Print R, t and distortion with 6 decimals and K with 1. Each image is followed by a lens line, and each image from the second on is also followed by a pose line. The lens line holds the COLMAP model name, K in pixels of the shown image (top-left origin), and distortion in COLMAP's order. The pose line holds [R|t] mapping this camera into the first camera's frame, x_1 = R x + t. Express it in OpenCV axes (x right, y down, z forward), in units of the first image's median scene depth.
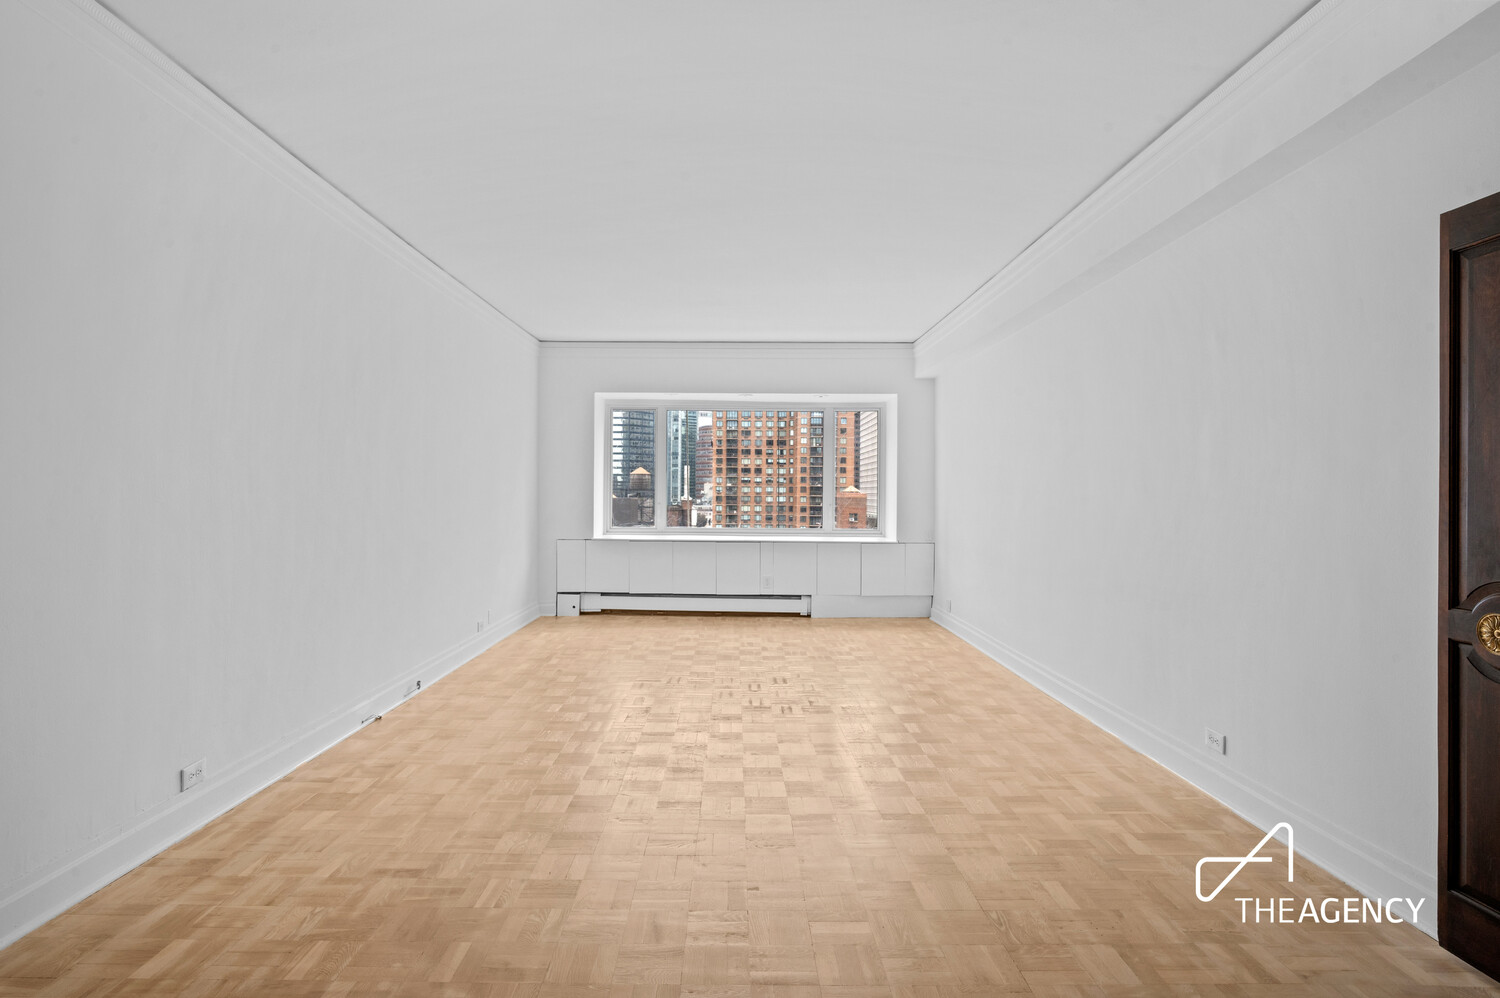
lens RADIAL K [[771.4, 0, 737.3], [0, 771.4, 491.4], [0, 0, 1]] dist [0.005777, 0.000544]
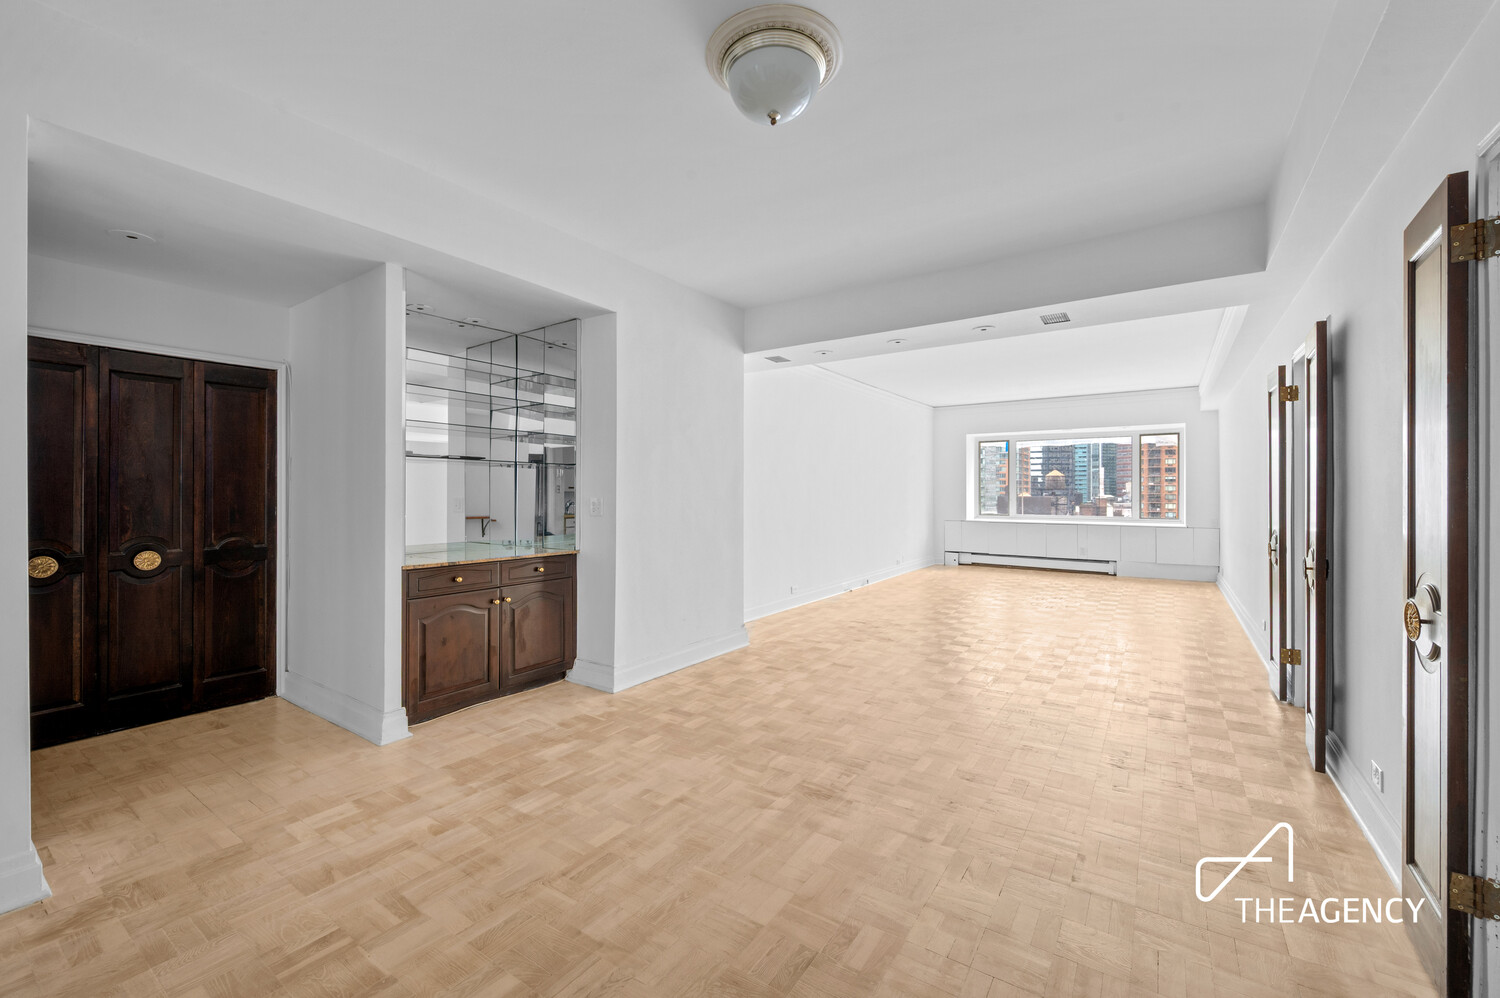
lens RADIAL K [[608.5, 0, 747.7], [0, 608.5, 491.7], [0, 0, 1]] dist [0.002452, 0.000056]
pose [[0.825937, -0.007728, -0.563709, 0.148156], [0.007742, 0.999967, -0.002366, -0.001852], [0.563709, -0.002410, 0.825970, -0.325486]]
